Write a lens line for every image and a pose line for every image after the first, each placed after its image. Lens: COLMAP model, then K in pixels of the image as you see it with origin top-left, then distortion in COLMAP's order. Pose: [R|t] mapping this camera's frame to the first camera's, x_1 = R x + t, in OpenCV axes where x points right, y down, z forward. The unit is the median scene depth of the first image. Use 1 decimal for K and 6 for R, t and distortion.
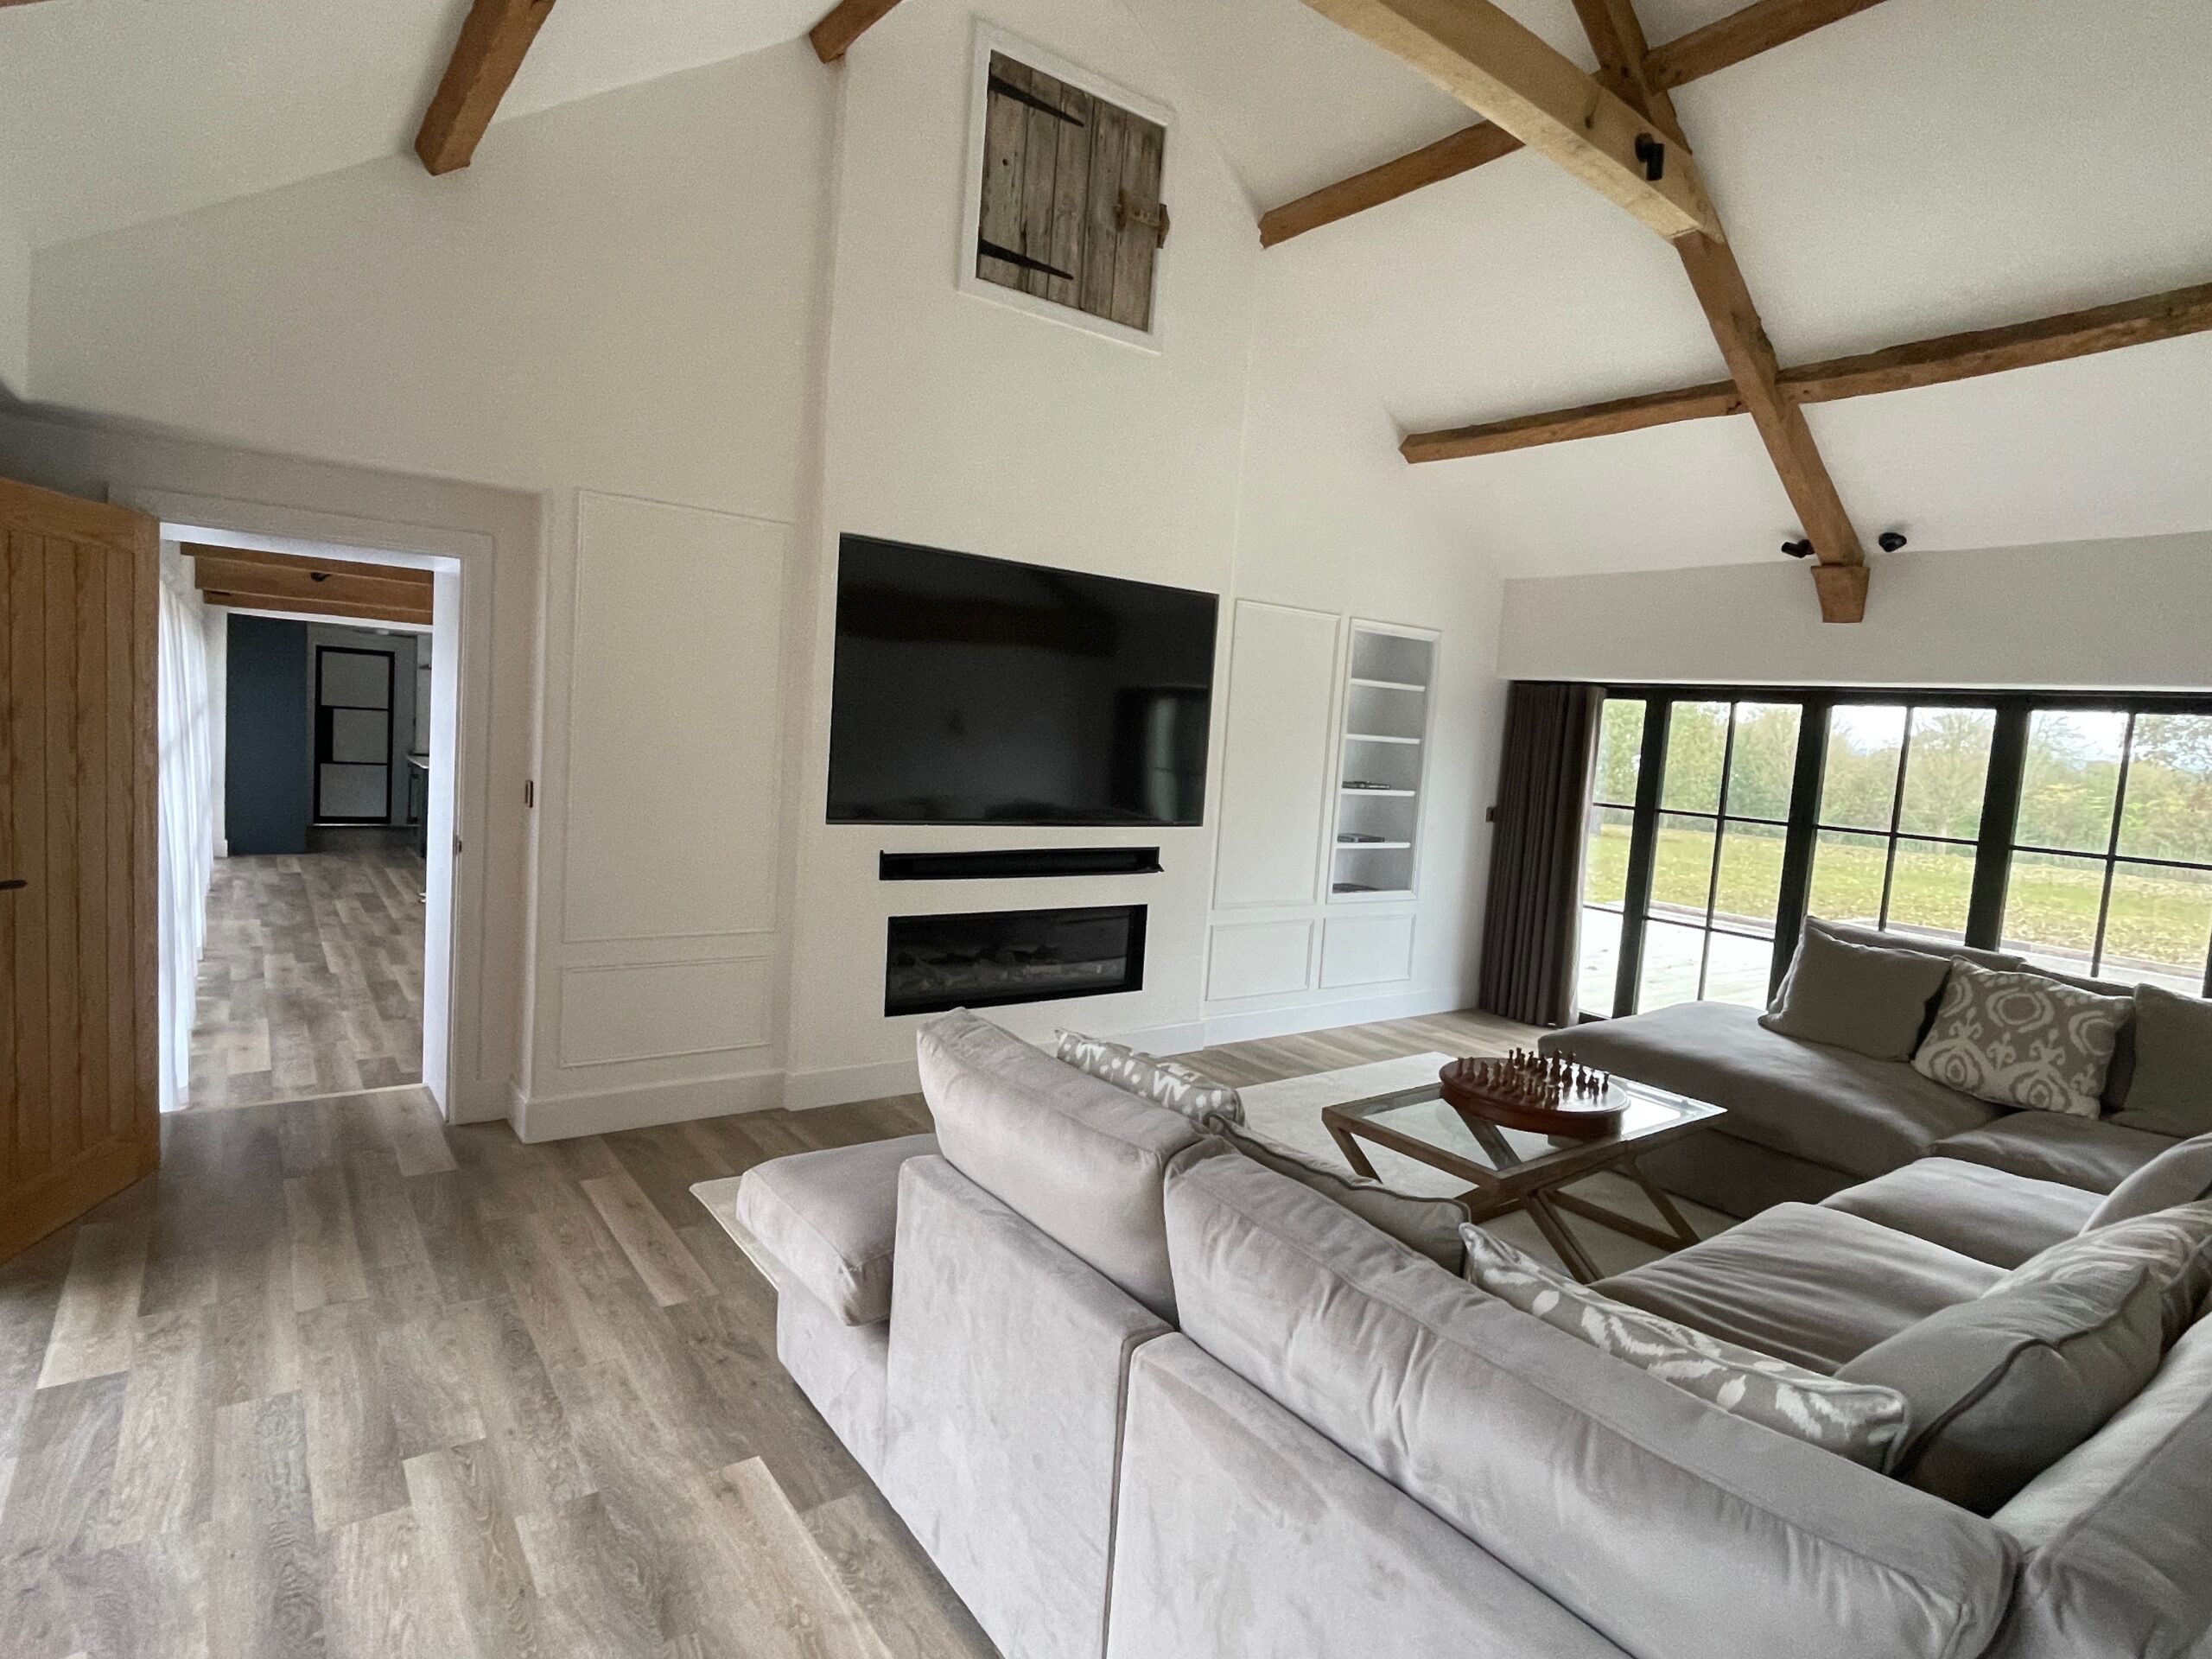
lens RADIAL K [[1158.5, 0, 1106.0], [0, 1158.5, 829.5], [0, 0, 1]] dist [-0.001586, -0.000405]
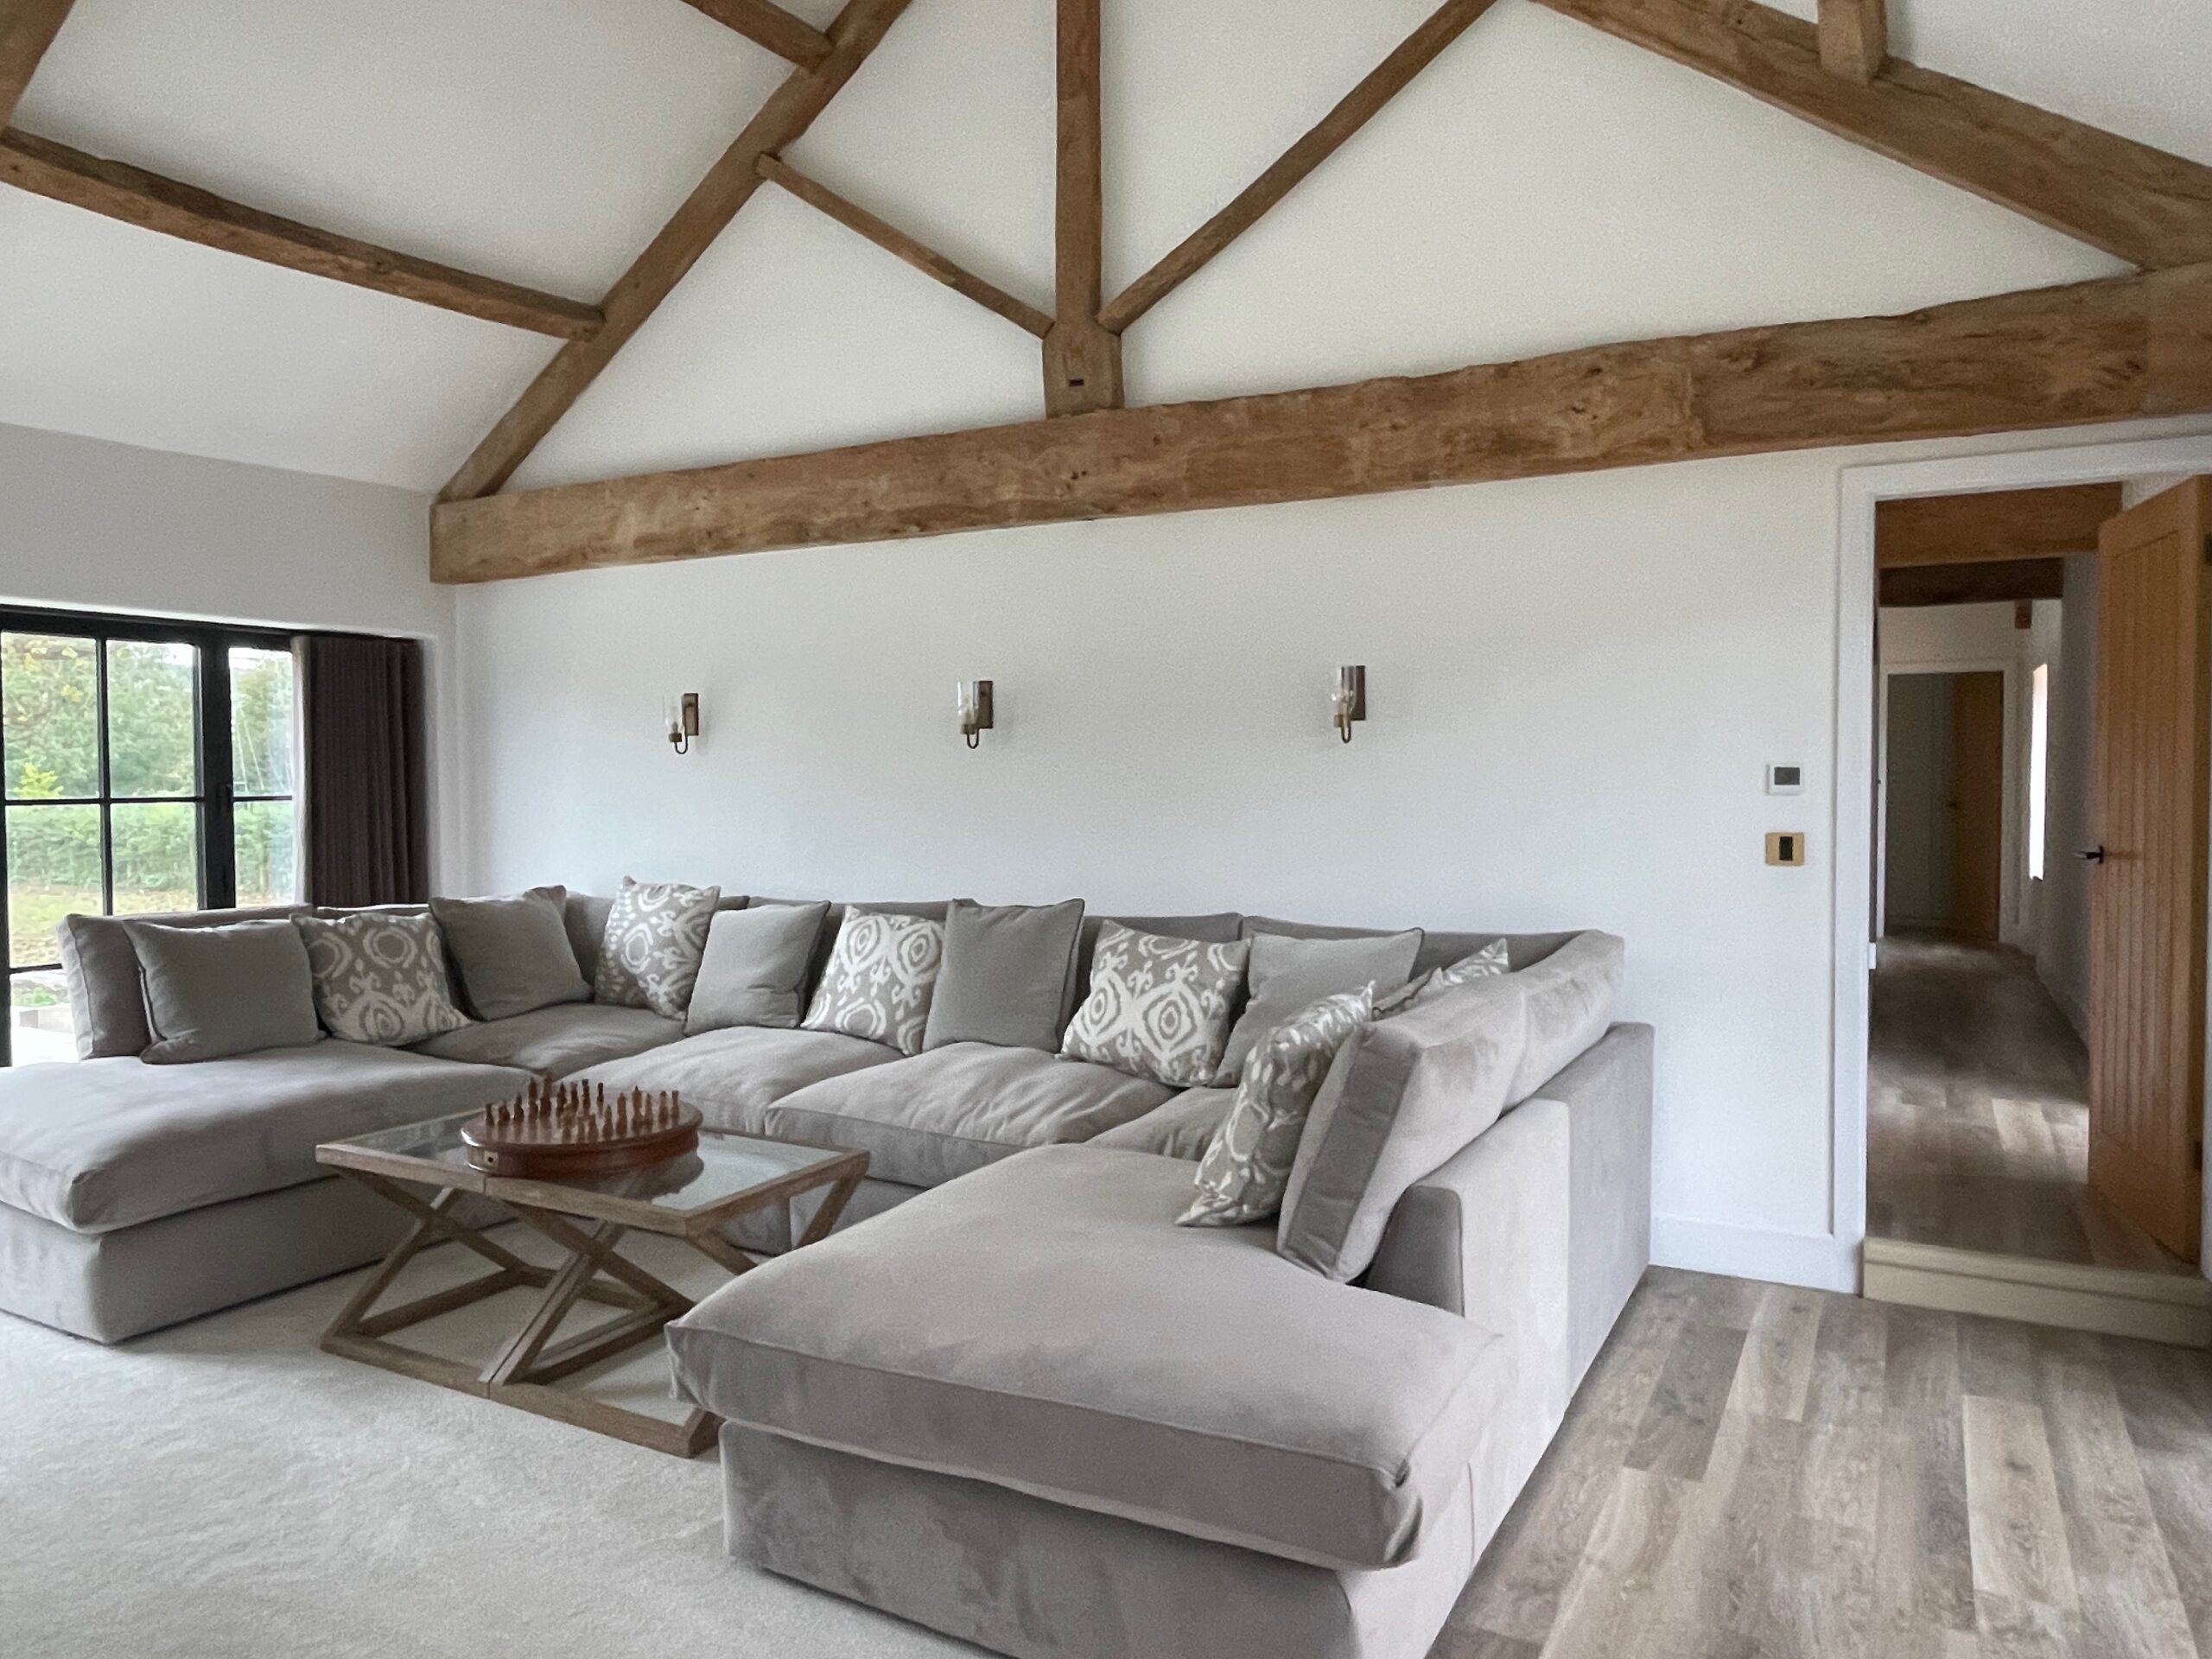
lens RADIAL K [[1463.9, 0, 1106.0], [0, 1463.9, 829.5], [0, 0, 1]] dist [0.006003, 0.002095]
pose [[-0.410645, -0.103985, 0.905847, -0.581442], [0.058991, 0.988364, 0.140199, -0.083009], [-0.909885, 0.111009, -0.399733, 0.930308]]
